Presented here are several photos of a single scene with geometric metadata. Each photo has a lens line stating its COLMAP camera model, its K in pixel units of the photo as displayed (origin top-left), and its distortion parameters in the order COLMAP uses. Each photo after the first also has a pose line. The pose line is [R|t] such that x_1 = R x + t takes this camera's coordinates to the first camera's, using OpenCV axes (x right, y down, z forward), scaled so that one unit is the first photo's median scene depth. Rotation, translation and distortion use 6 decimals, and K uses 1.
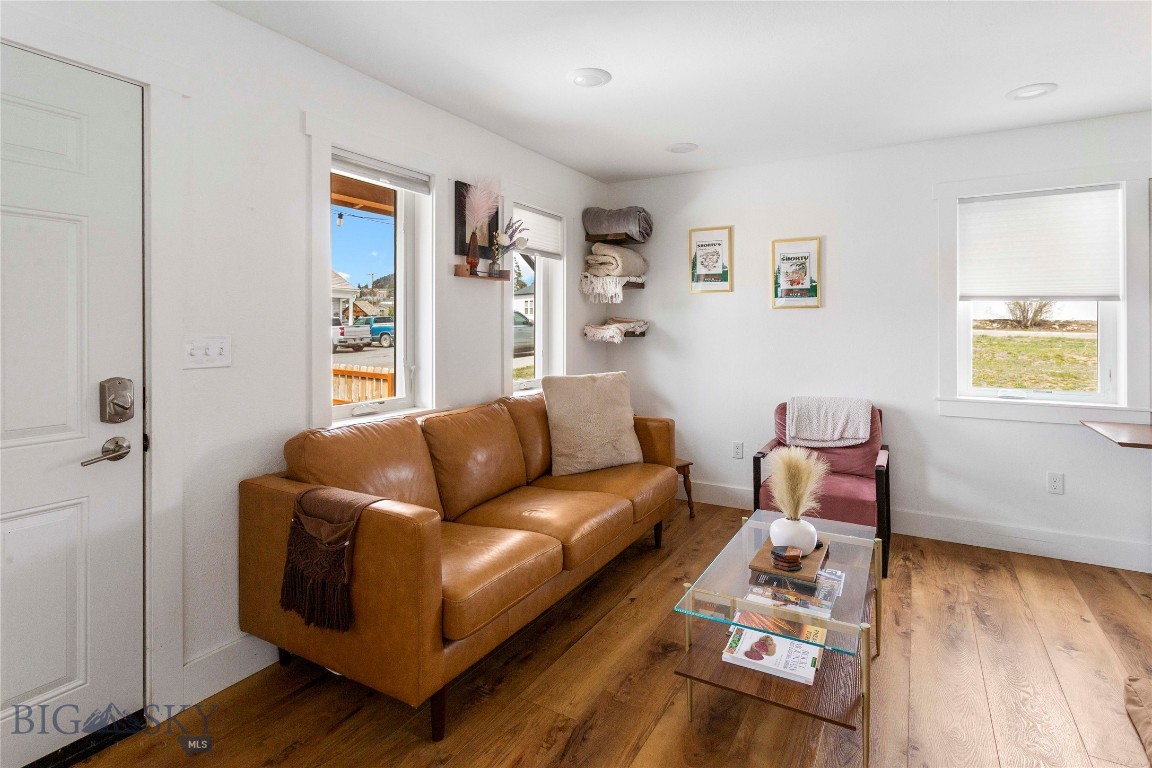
lens RADIAL K [[570.9, 0, 592.9], [0, 570.9, 380.8], [0, 0, 1]] dist [0.000110, -0.000003]
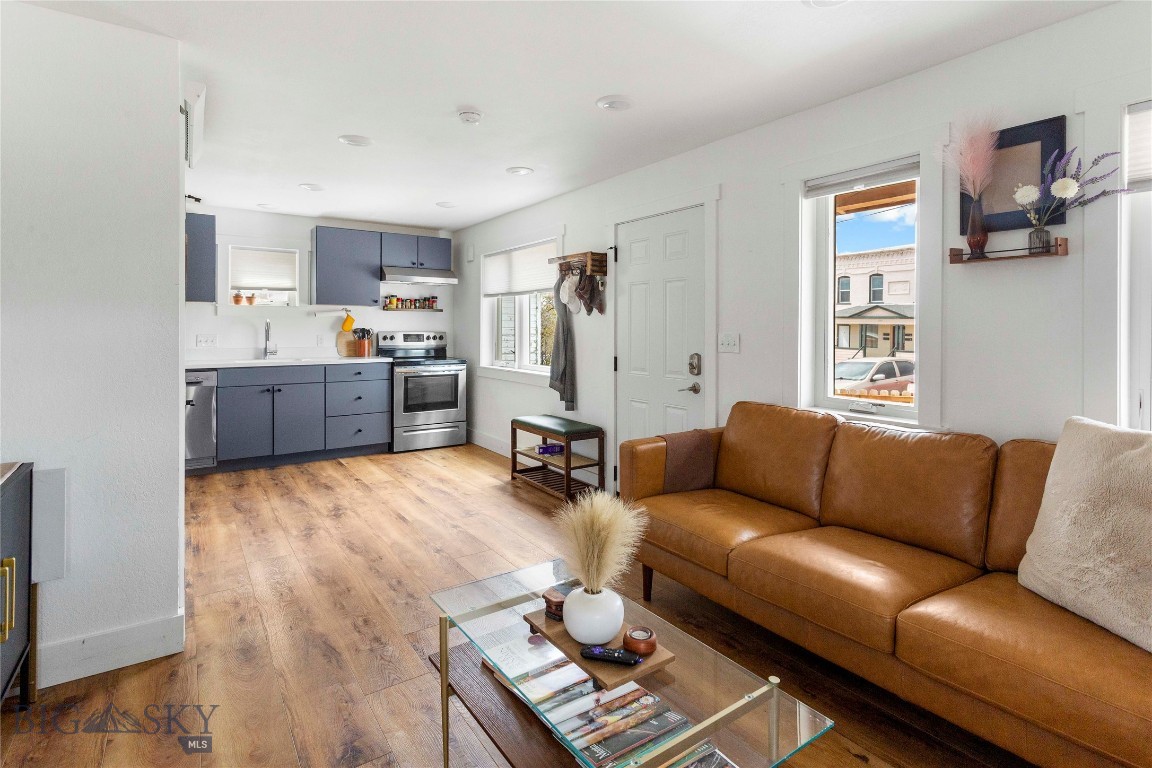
lens RADIAL K [[570.9, 0, 592.9], [0, 570.9, 380.8], [0, 0, 1]] dist [0.000110, -0.000003]
pose [[-0.421240, 0.079623, -0.903447, 0.955241], [-0.086351, 0.988092, 0.127345, -0.110305], [0.902829, 0.131656, -0.409349, 1.217193]]
